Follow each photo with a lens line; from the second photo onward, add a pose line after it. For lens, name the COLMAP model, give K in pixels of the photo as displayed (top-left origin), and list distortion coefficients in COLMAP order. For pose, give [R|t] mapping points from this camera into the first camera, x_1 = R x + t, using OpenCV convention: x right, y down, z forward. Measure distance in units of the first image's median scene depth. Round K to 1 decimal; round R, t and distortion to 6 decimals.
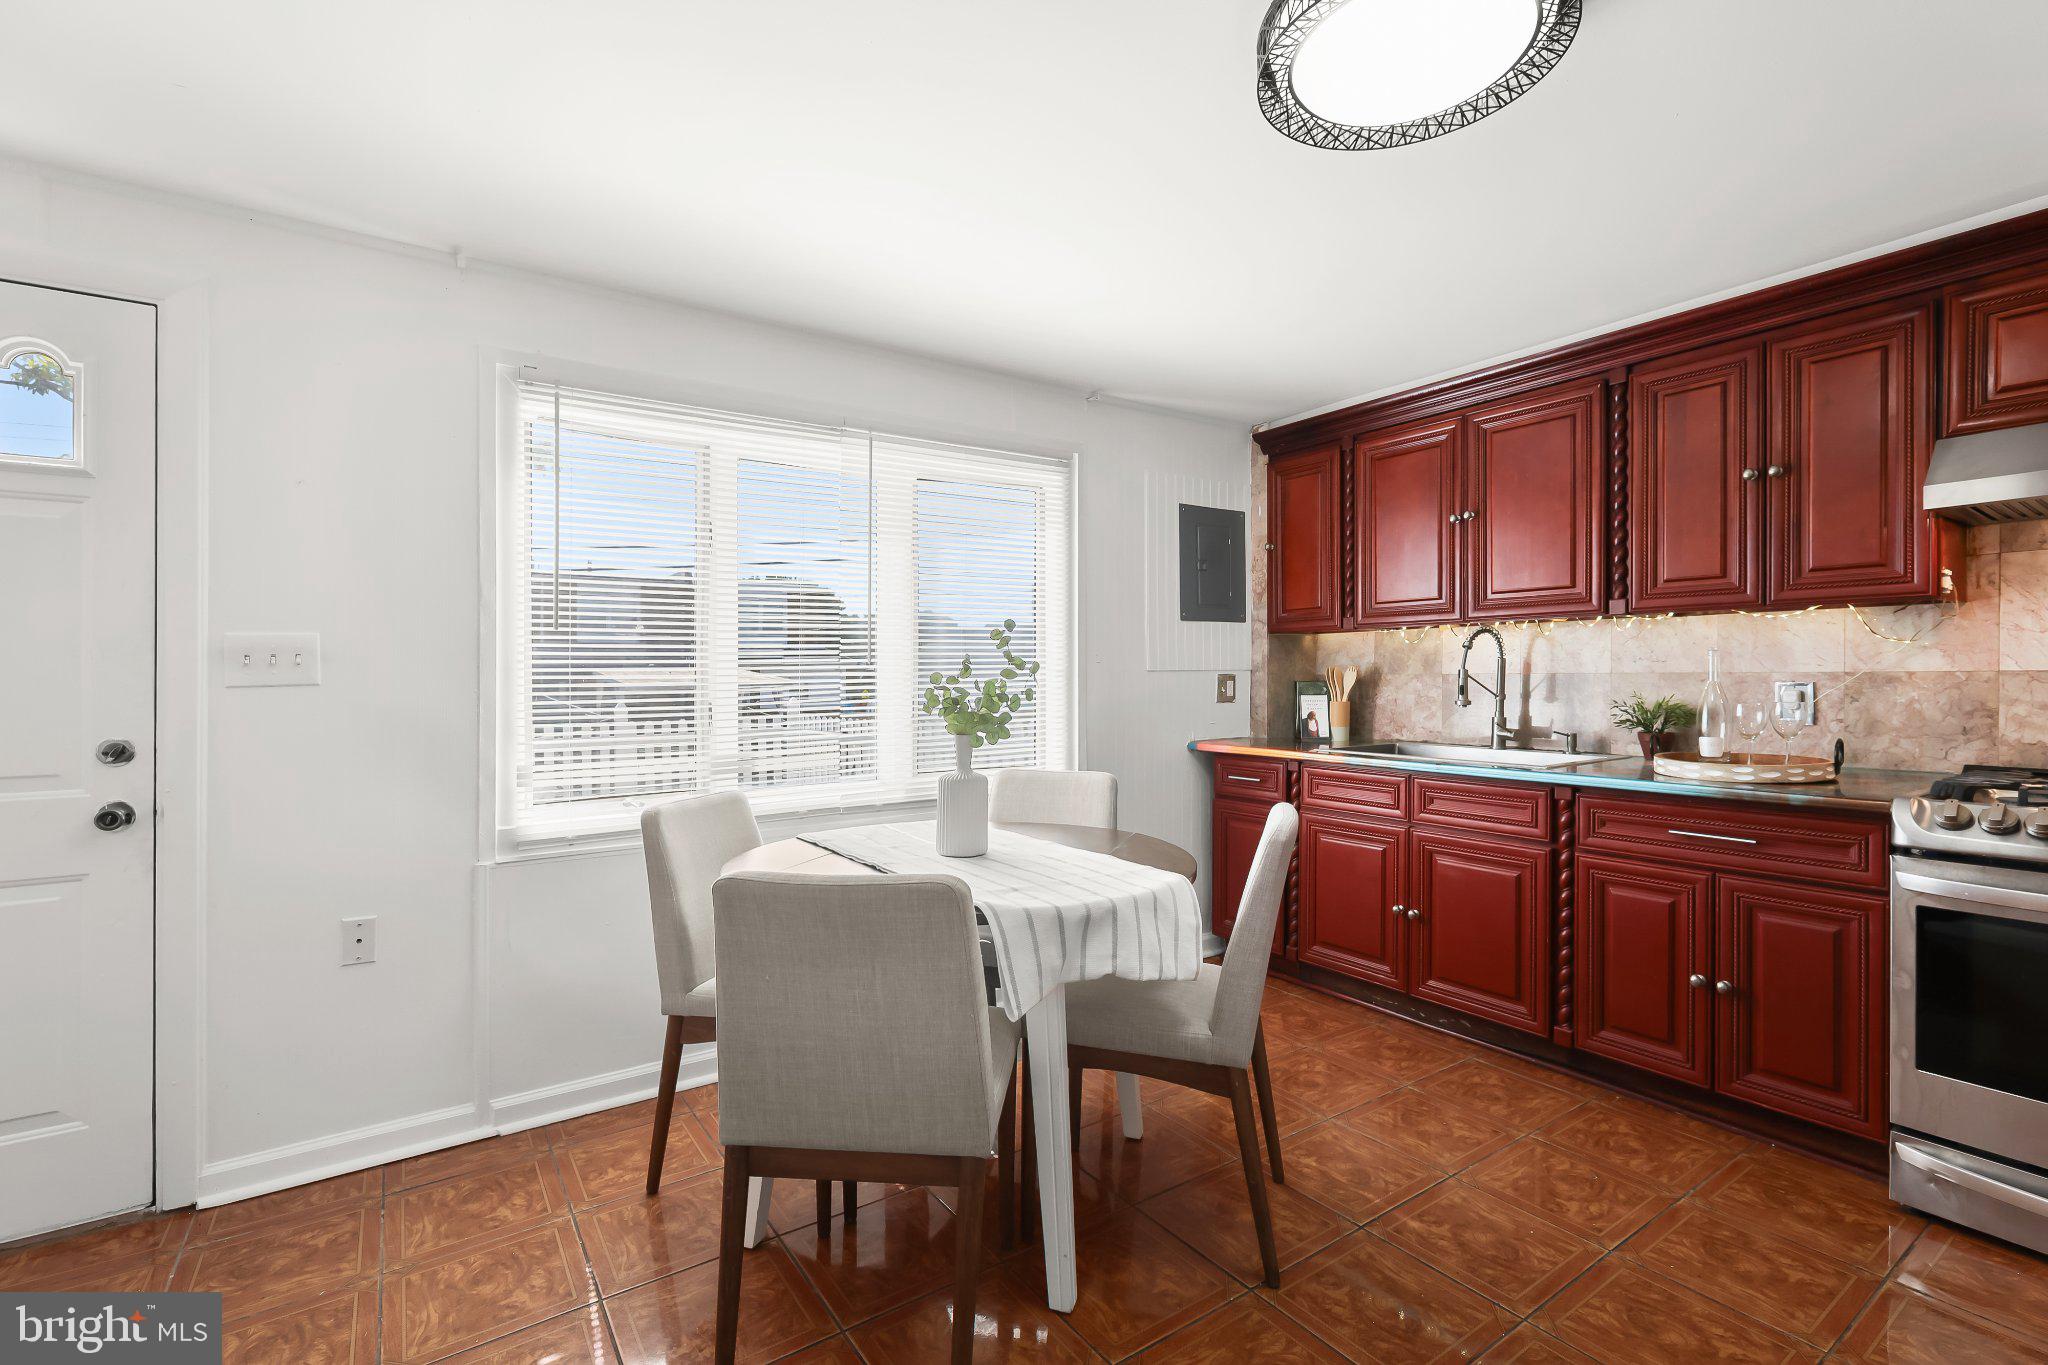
lens RADIAL K [[935.7, 0, 1016.9], [0, 935.7, 697.7], [0, 0, 1]] dist [-0.001810, 0.000021]
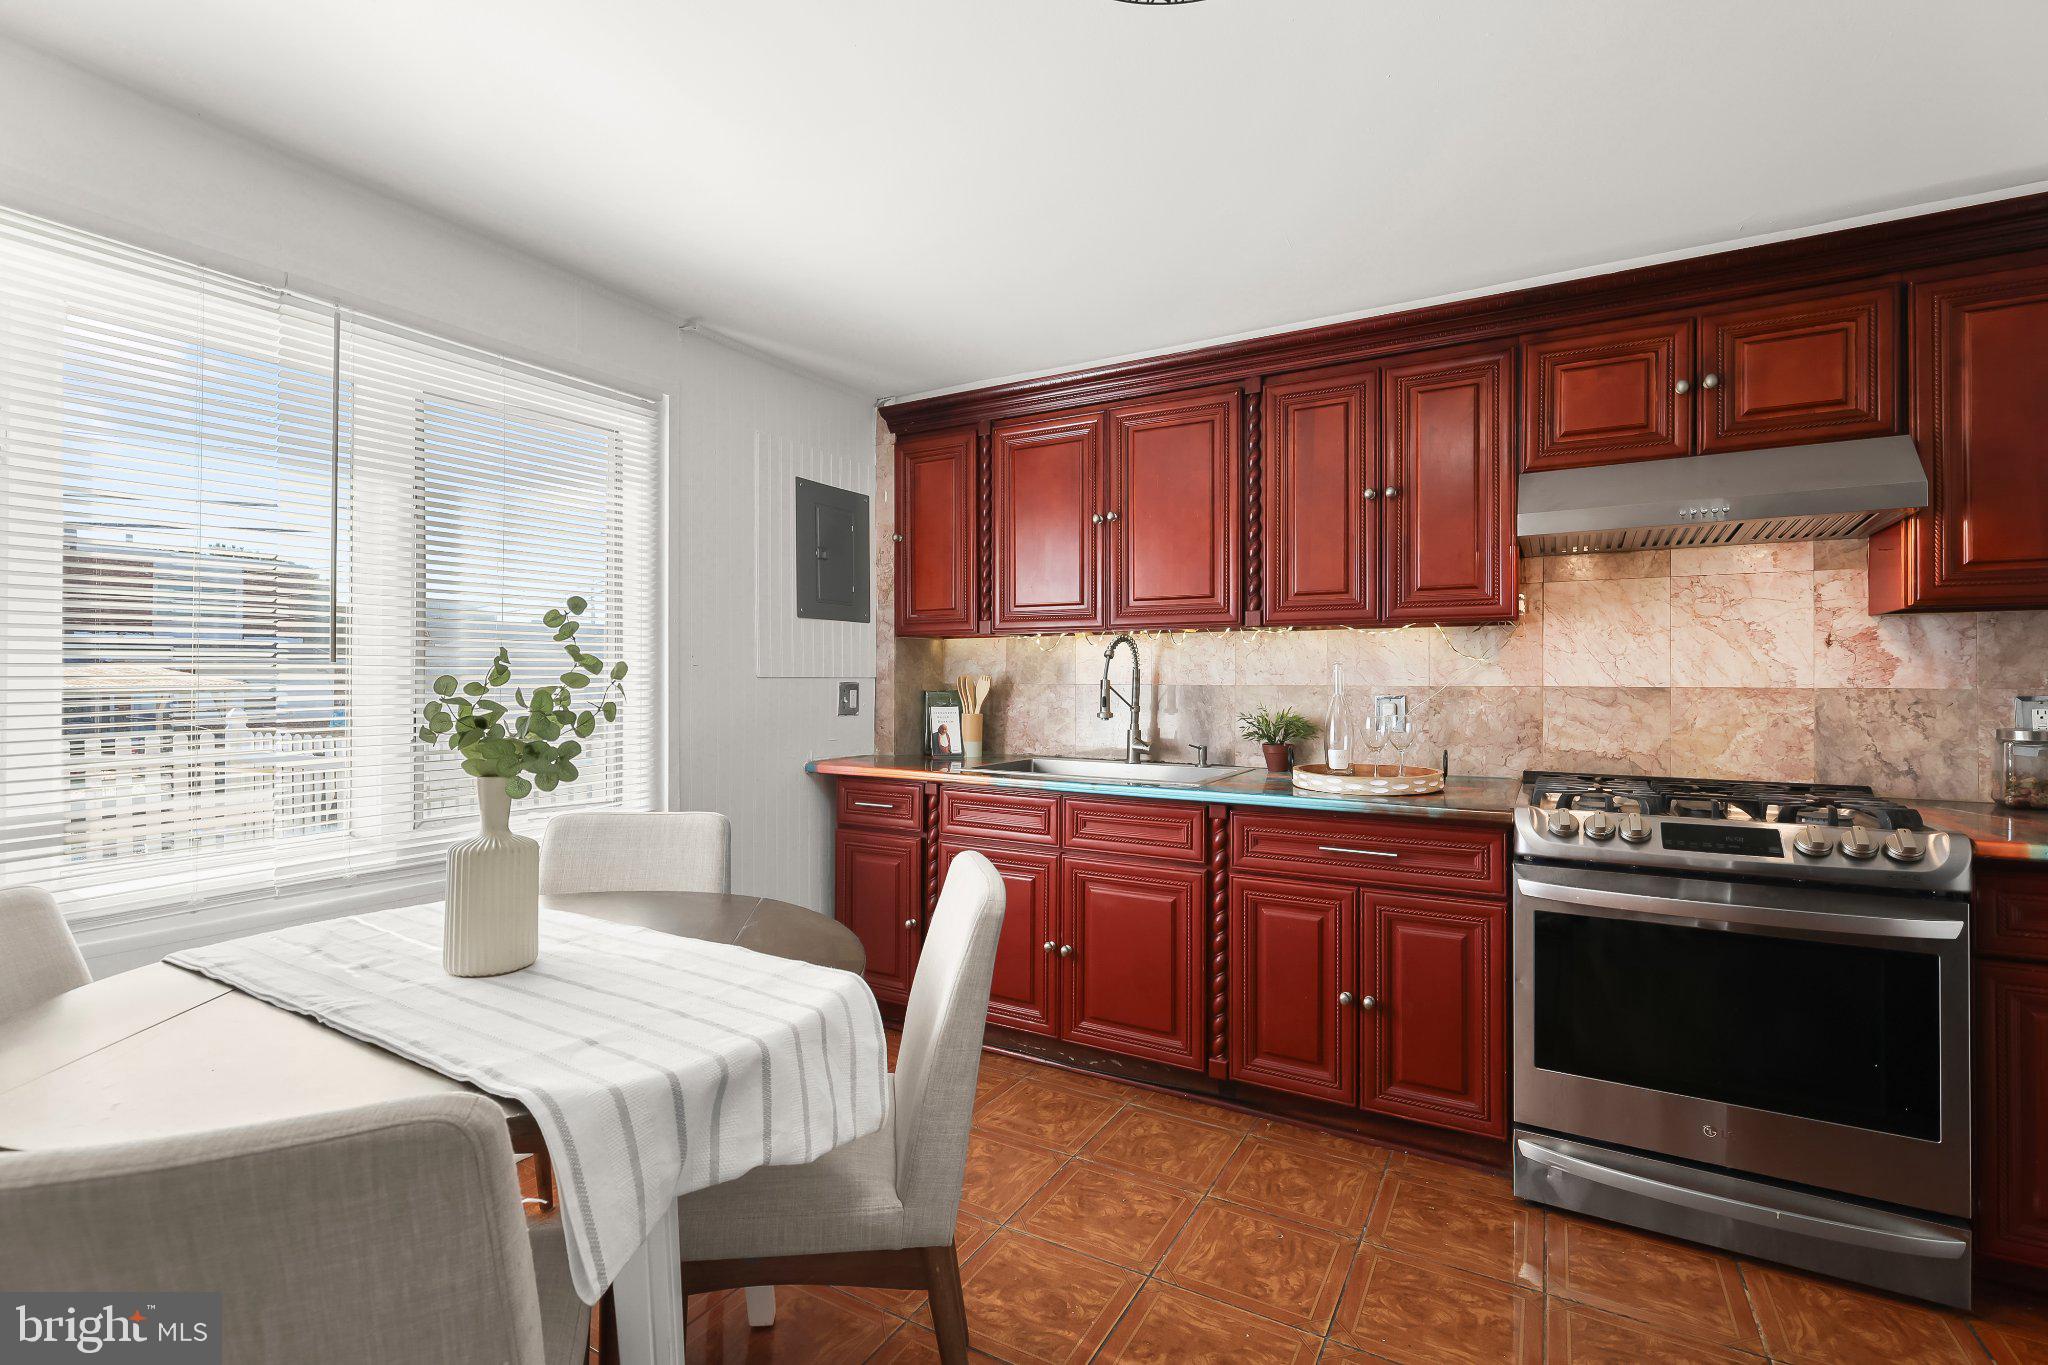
lens RADIAL K [[935.7, 0, 1016.9], [0, 935.7, 697.7], [0, 0, 1]] dist [-0.001810, 0.000021]
pose [[0.902530, 0.002751, 0.430619, -0.009694], [0.000522, 0.999972, -0.007484, -0.006784], [-0.430627, 0.006979, 0.902503, 0.238967]]
